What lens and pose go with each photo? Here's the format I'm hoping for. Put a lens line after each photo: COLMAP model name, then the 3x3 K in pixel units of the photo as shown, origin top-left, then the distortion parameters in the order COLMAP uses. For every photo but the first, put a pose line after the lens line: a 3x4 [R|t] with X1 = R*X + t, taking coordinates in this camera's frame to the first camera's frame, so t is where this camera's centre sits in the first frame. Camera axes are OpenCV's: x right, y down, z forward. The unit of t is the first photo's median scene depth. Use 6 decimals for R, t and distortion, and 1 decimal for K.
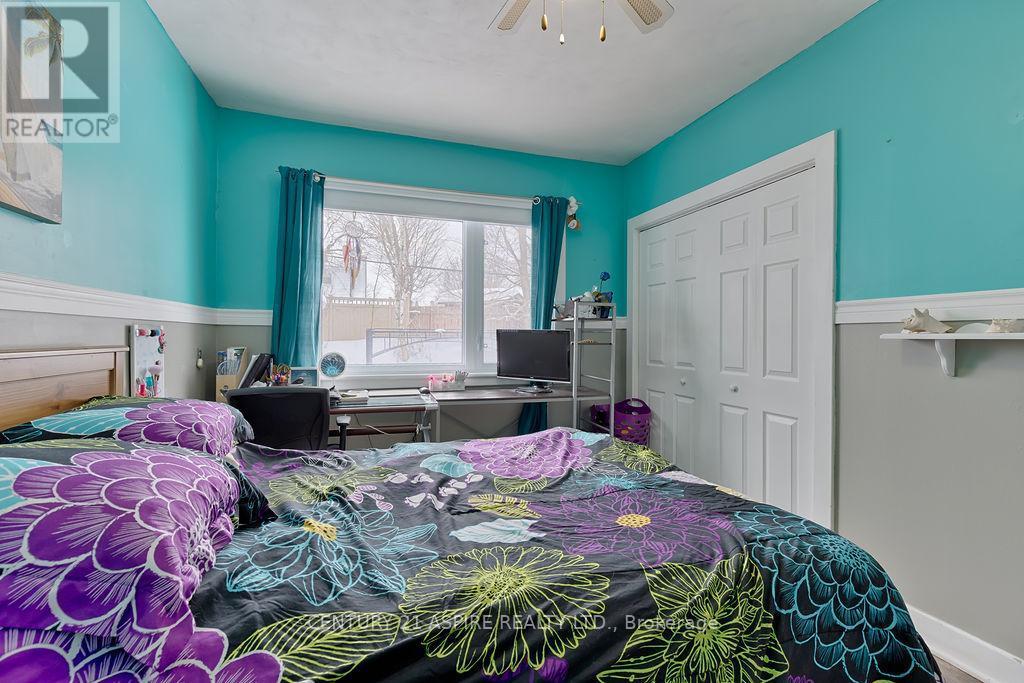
lens RADIAL K [[455.5, 0, 522.9], [0, 455.5, 336.2], [0, 0, 1]] dist [0.004789, 0.000493]
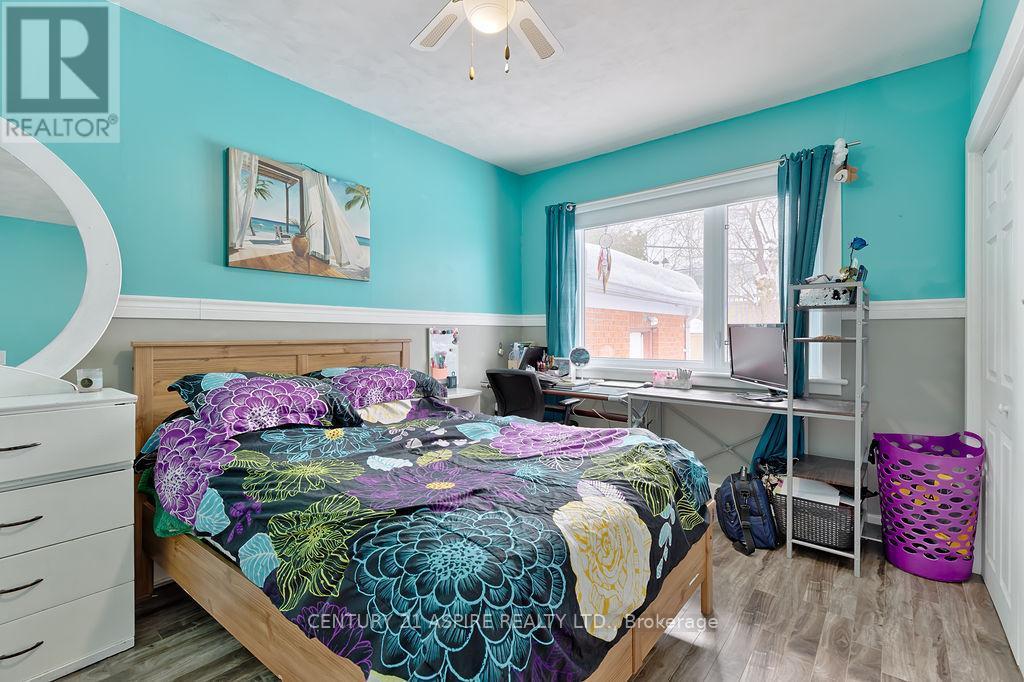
lens RADIAL K [[455.5, 0, 522.9], [0, 455.5, 335.7], [0, 0, 1]] dist [0.004789, 0.000493]
pose [[0.538139, -0.004361, -0.842845, 0.574075], [0.006452, 0.999979, -0.001055, 0.007106], [0.842831, -0.004870, 0.538156, 0.229418]]
